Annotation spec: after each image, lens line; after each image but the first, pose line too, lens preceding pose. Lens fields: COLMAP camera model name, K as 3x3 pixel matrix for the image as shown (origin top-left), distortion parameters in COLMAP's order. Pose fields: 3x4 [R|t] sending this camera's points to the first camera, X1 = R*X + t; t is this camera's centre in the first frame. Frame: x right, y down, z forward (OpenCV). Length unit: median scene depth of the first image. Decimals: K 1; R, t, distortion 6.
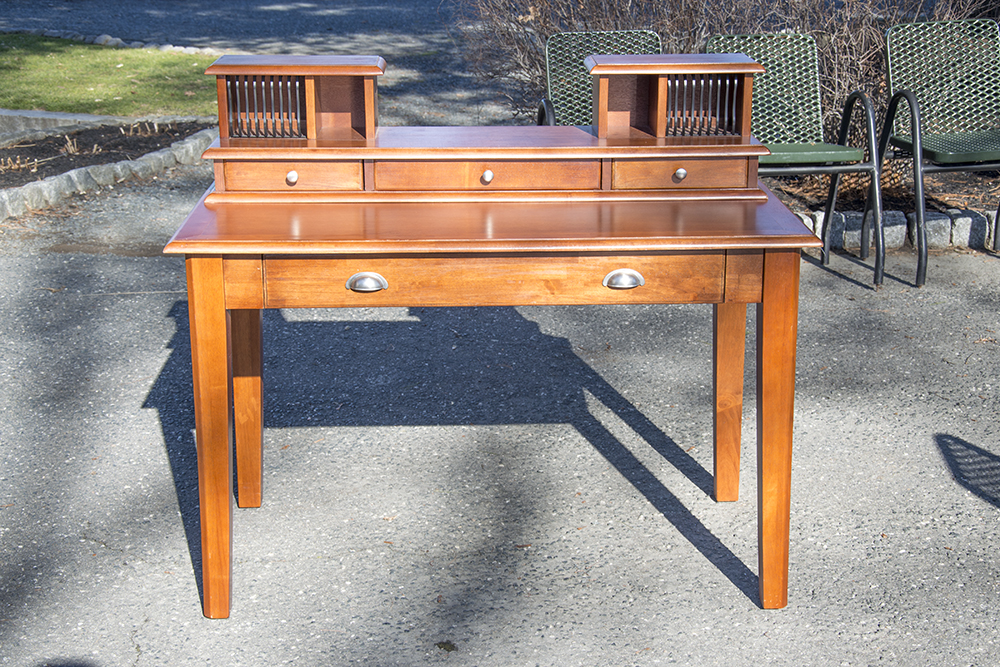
lens RADIAL K [[1672.2, 0, 500.0], [0, 1672.2, 333.5], [0, 0, 1]] dist [0.171627, 0.012324]
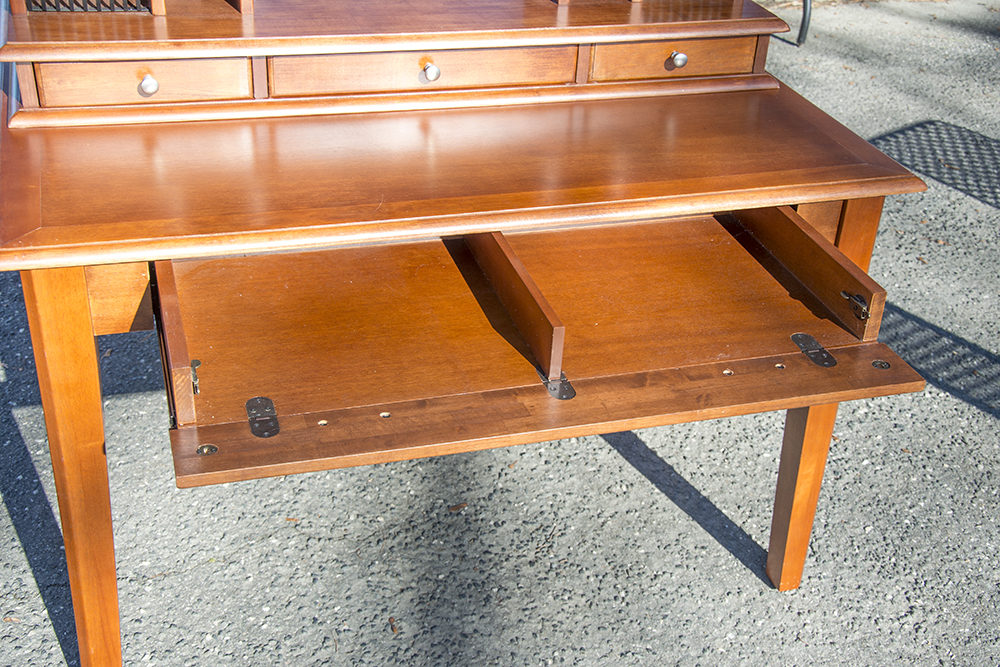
lens RADIAL K [[1252.9, 0, 500.0], [0, 1252.9, 333.5], [0, 0, 1]] dist [0.074821, 0.045550]
pose [[0.961159, -0.089312, 0.261145, -0.128674], [0.015404, 0.962079, 0.272336, -0.132789], [-0.275565, -0.257735, 0.926087, 0.468999]]
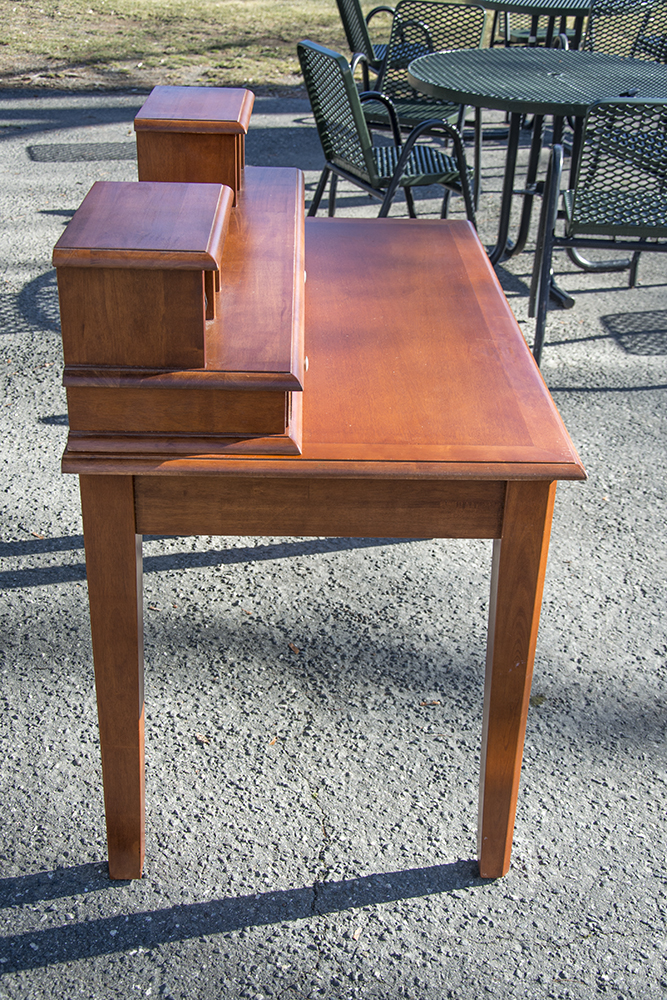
lens RADIAL K [[1226.7, 0, 333.5], [0, 1226.7, 500.0], [0, 0, 1]] dist [0.006578, 0.007648]
pose [[-0.004850, -0.466453, 0.884533, -0.598609], [0.234484, 0.859351, 0.454459, -0.272716], [-0.972108, 0.209613, 0.105208, 0.945099]]
